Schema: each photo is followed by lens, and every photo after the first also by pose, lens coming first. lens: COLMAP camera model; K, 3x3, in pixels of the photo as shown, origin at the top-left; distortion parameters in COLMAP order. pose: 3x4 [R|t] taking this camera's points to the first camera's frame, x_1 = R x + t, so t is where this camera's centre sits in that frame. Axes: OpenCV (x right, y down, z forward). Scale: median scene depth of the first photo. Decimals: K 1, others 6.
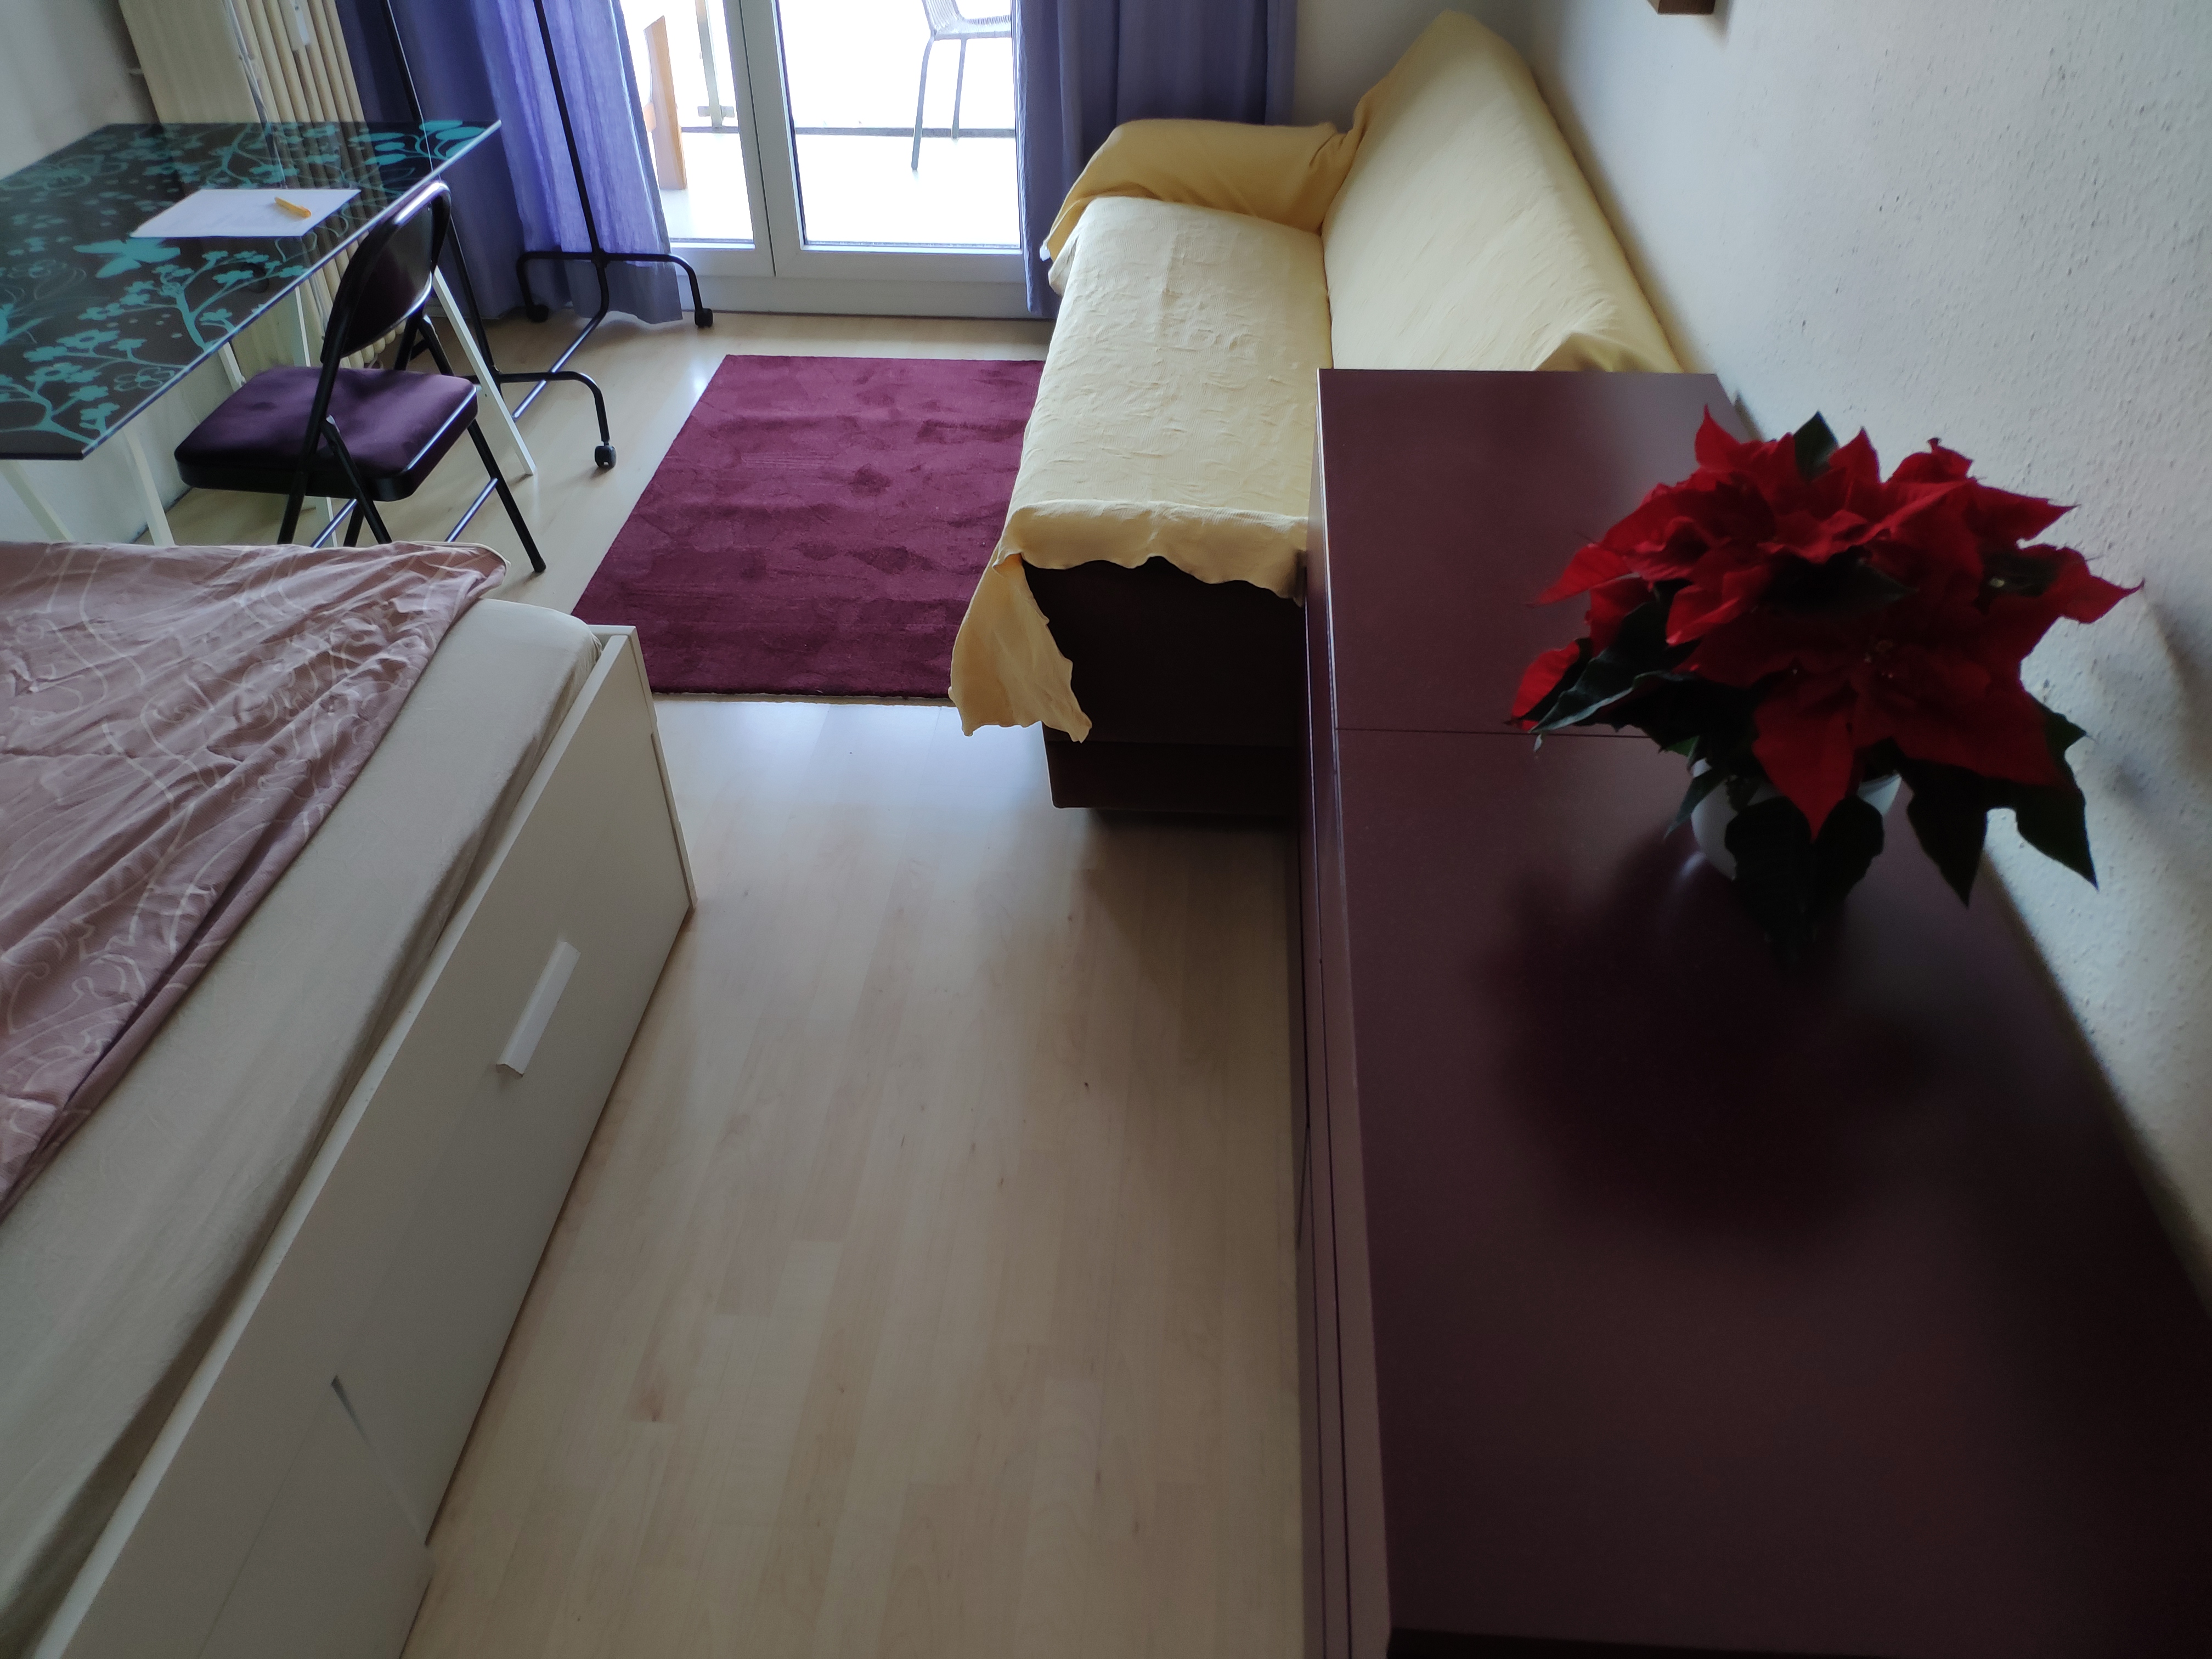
lens RADIAL K [[1653.5, 0, 1058.8], [0, 1653.5, 841.1], [0, 0, 1]] dist [-0.026608, -0.001551]
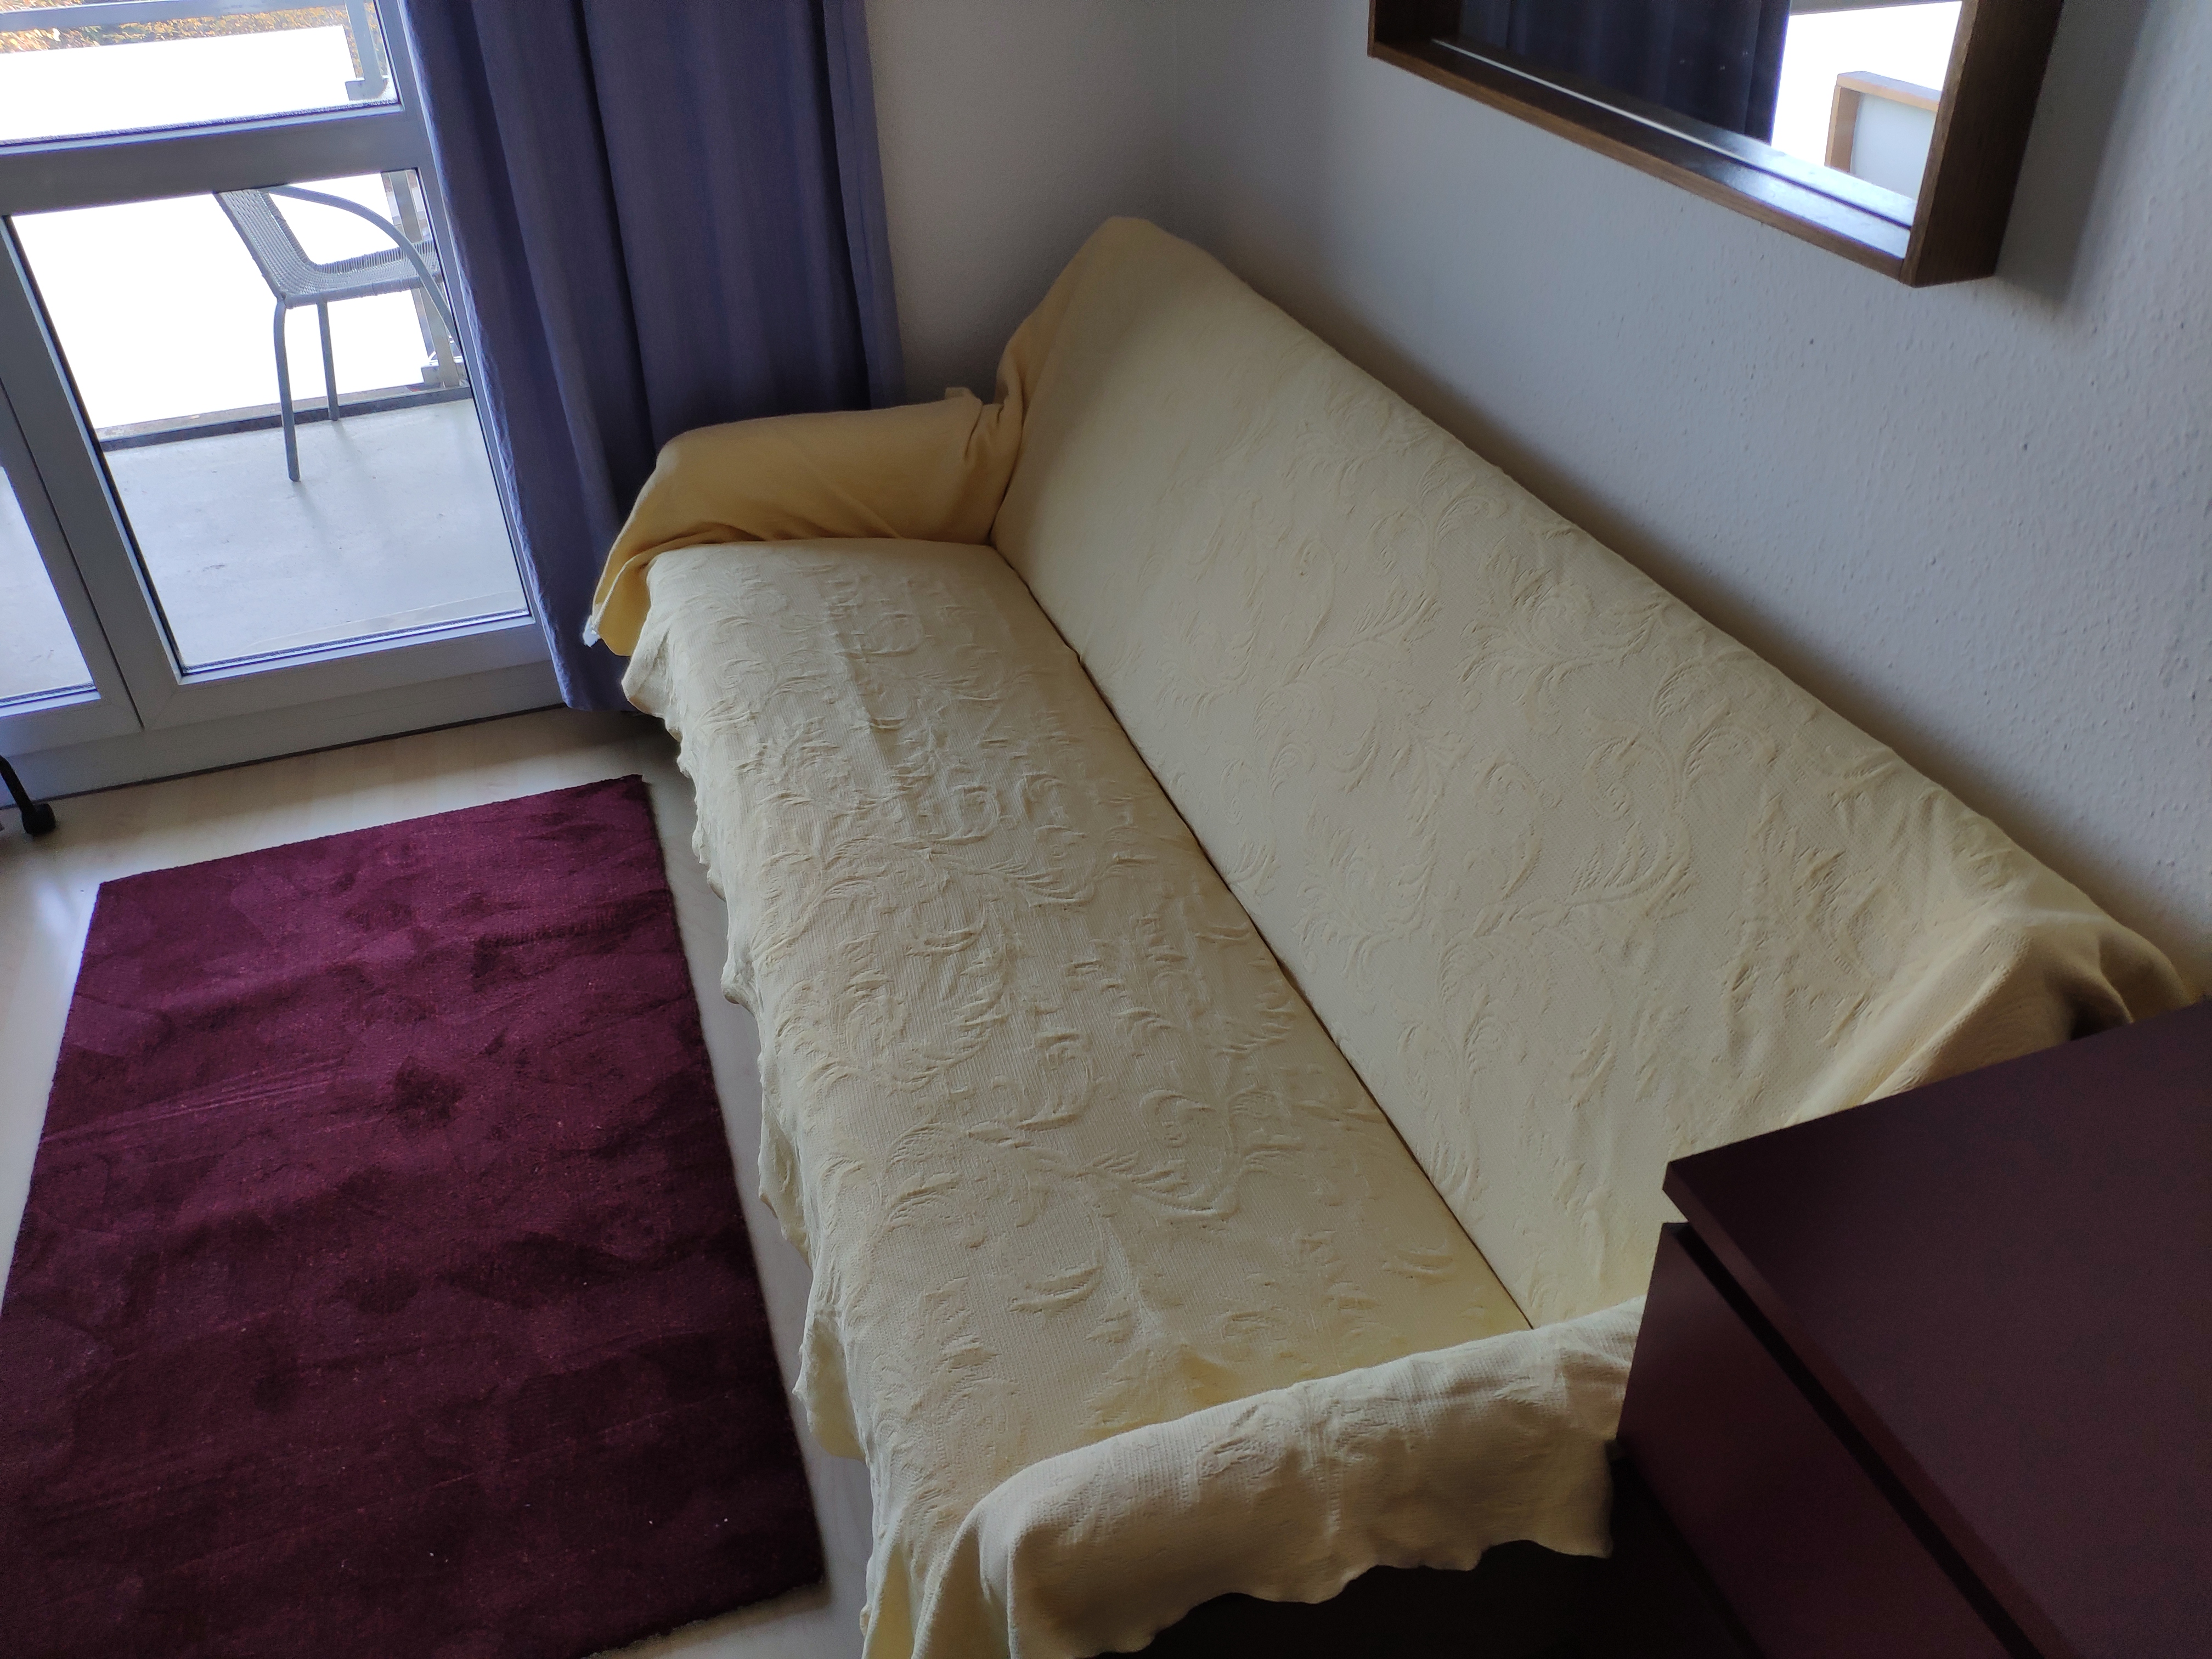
lens RADIAL K [[1682.1, 0, 1113.3], [0, 1682.1, 831.4], [0, 0, 1]] dist [0.036011, -0.092976]
pose [[0.913736, -0.244096, 0.324812, -0.058556], [0.269628, 0.962317, -0.035316, -0.208489], [-0.303952, 0.119848, 0.945119, 0.313672]]
